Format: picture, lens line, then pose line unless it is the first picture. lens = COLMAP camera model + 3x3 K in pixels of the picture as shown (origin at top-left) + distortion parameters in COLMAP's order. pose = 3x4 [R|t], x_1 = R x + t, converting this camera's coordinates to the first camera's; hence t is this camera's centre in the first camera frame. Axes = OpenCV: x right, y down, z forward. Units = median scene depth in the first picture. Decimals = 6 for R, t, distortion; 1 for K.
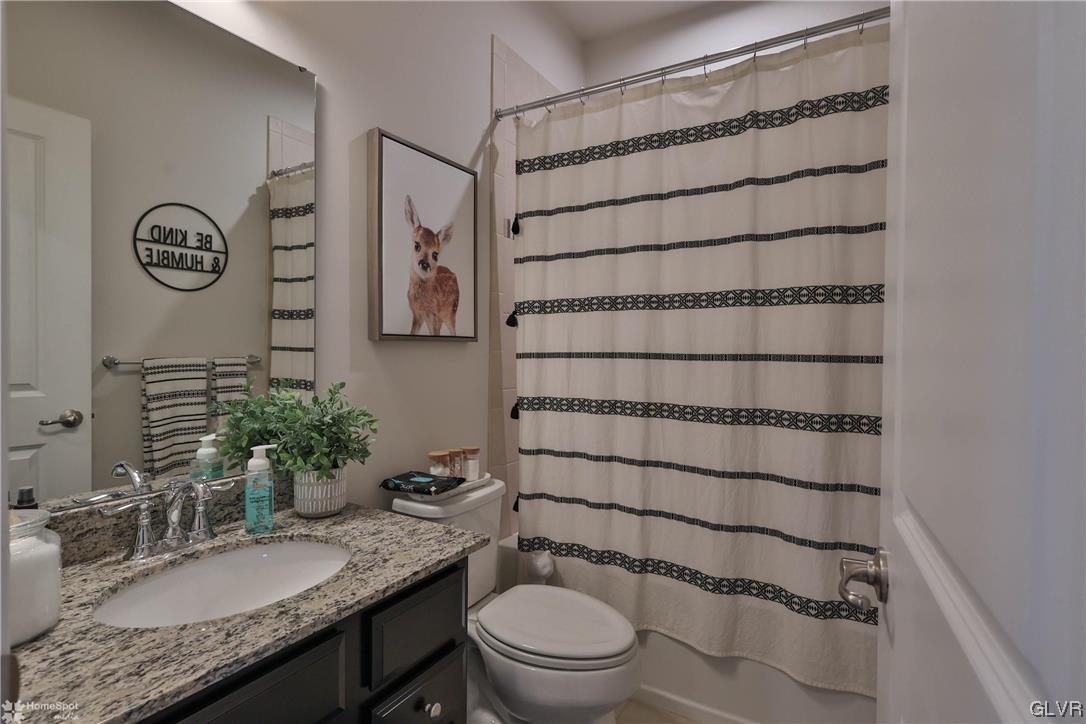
lens RADIAL K [[533.5, 0, 543.0], [0, 533.5, 362.0], [0, 0, 1]] dist [0.000026, -0.000506]
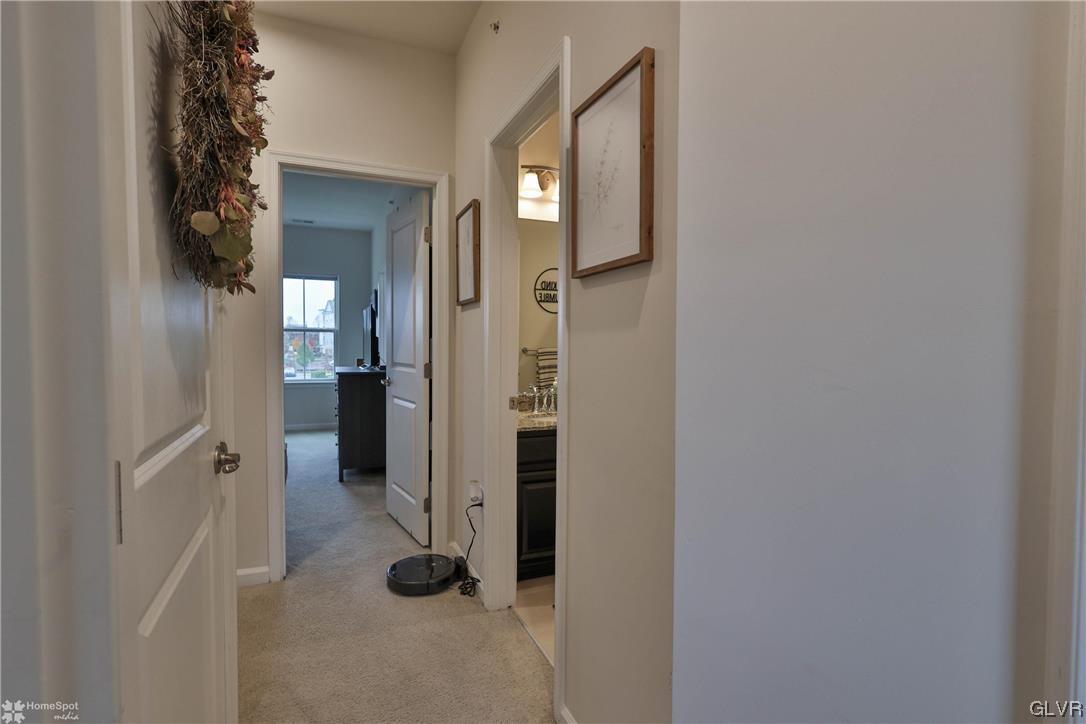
lens RADIAL K [[533.5, 0, 543.0], [0, 533.5, 362.0], [0, 0, 1]] dist [0.000026, -0.000506]
pose [[0.805942, 0.020609, -0.591635, 0.464884], [-0.013347, 0.999772, 0.016644, 0.011895], [0.591844, -0.005518, 0.806034, -0.617930]]
